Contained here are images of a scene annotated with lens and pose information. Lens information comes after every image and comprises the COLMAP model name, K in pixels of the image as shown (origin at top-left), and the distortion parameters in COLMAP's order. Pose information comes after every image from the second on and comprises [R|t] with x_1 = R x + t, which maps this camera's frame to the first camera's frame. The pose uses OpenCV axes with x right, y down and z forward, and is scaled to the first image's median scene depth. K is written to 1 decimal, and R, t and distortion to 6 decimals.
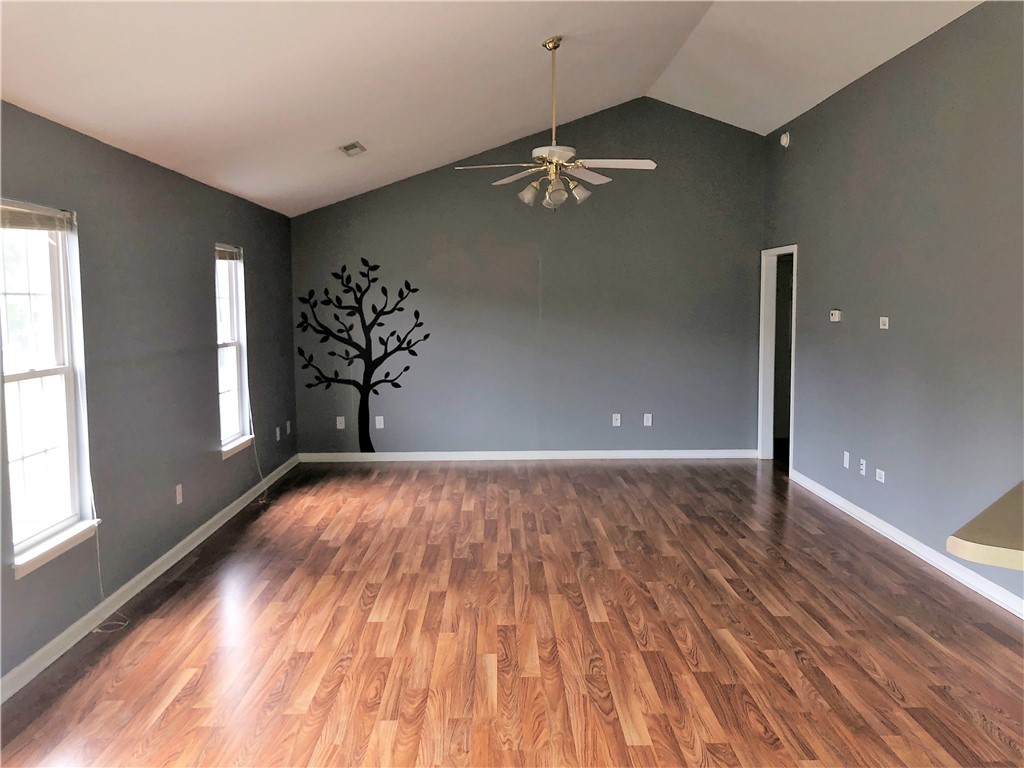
lens RADIAL K [[841.8, 0, 519.1], [0, 841.8, 393.8], [0, 0, 1]] dist [0.037260, -0.020294]
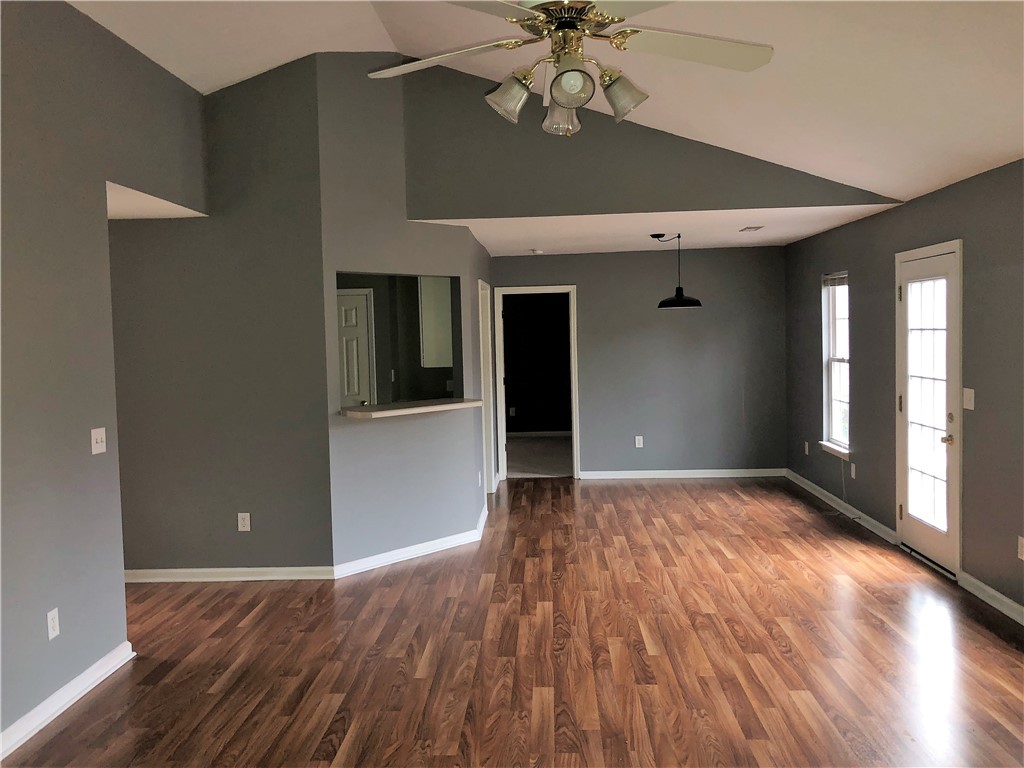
lens RADIAL K [[841.8, 0, 513.0], [0, 841.8, 373.5], [0, 0, 1]] dist [0.037260, -0.020294]
pose [[-0.997033, 0.028272, 0.071597, 0.059145], [0.039555, 0.986090, 0.161436, -0.229967], [-0.066037, 0.163789, -0.984283, 2.018882]]
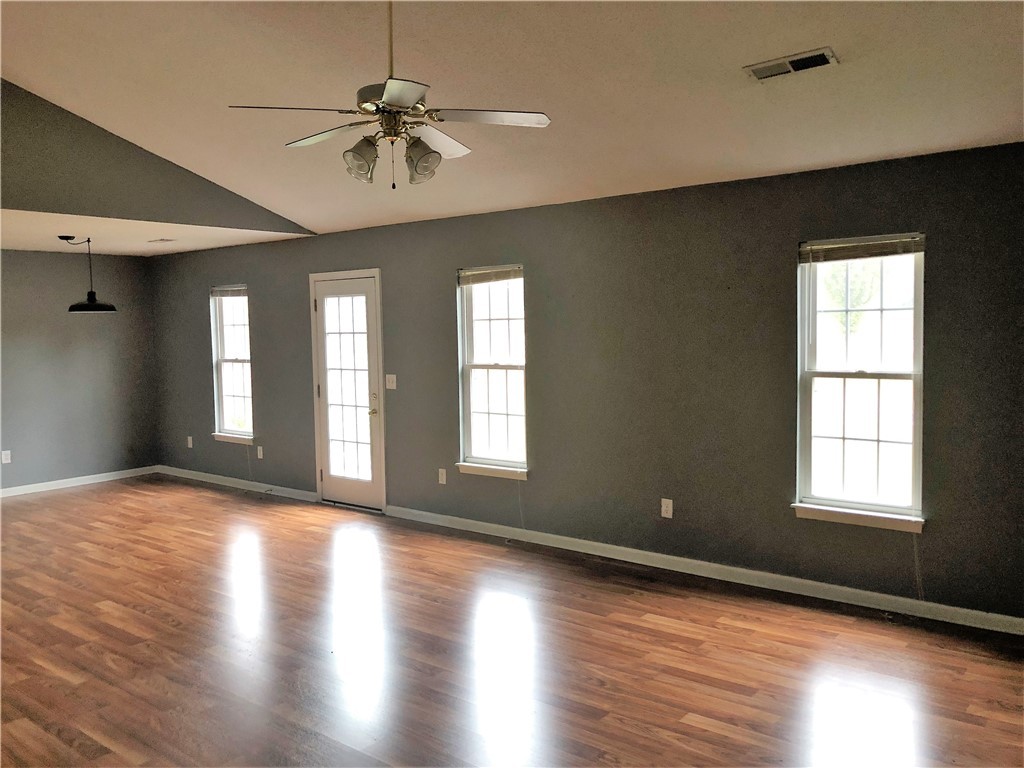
lens RADIAL K [[841.8, 0, 504.3], [0, 841.8, 378.2], [0, 0, 1]] dist [0.037260, -0.020294]
pose [[-0.654848, 0.068093, -0.752687, 0.666555], [-0.059981, 0.988109, 0.141575, -0.233907], [0.753377, 0.137857, -0.642976, 2.053840]]
